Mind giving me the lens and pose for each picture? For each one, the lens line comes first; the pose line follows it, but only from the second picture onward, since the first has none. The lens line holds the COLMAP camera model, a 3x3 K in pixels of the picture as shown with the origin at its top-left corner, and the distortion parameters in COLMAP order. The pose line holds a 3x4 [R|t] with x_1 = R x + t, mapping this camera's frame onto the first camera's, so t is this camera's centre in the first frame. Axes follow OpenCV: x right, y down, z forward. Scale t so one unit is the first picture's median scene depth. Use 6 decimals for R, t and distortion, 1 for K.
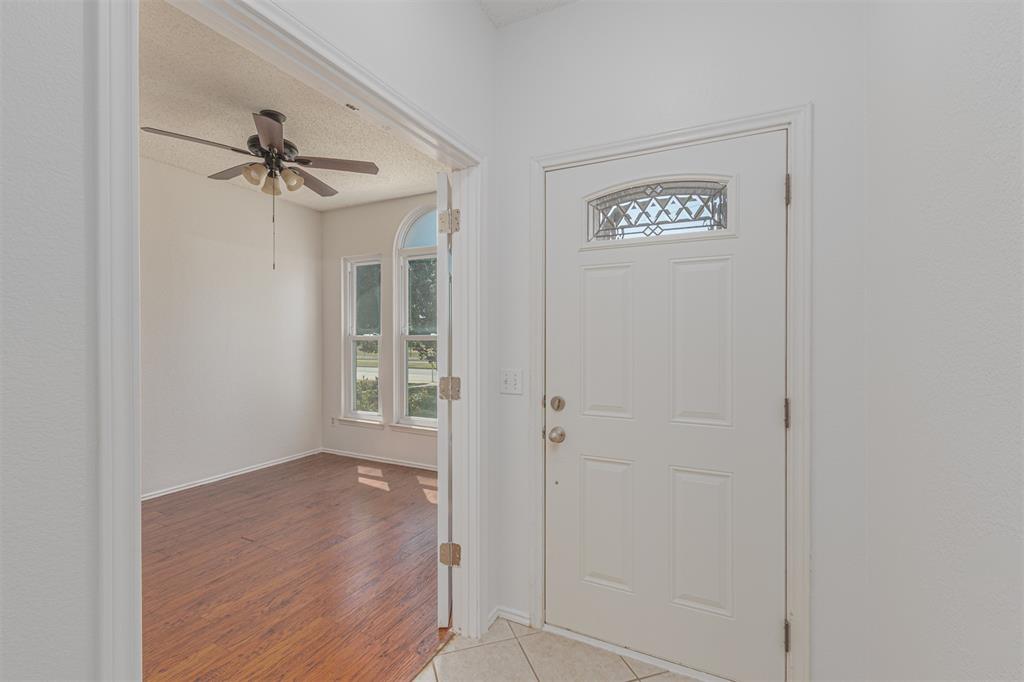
lens RADIAL K [[445.5, 0, 512.0], [0, 445.5, 341.0], [0, 0, 1]] dist [0.010080, -0.000474]
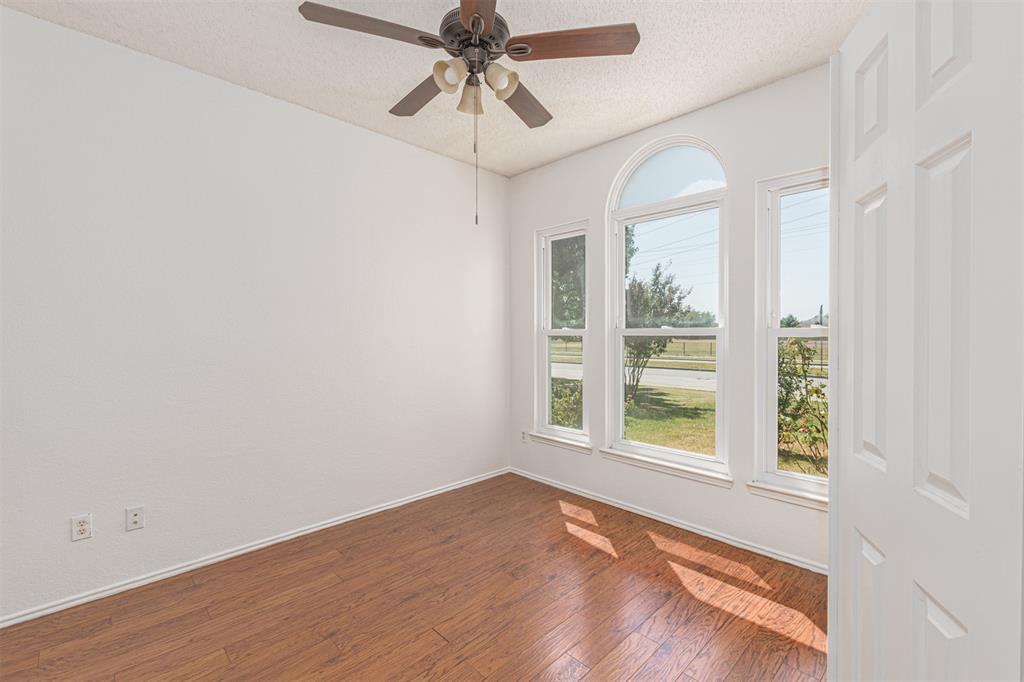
lens RADIAL K [[445.5, 0, 512.0], [0, 445.5, 341.0], [0, 0, 1]] dist [0.010080, -0.000474]
pose [[0.944083, 0.003775, -0.329688, -0.176462], [0.000194, 0.999928, 0.012004, -0.001509], [0.329709, -0.011397, 0.944014, 0.266237]]
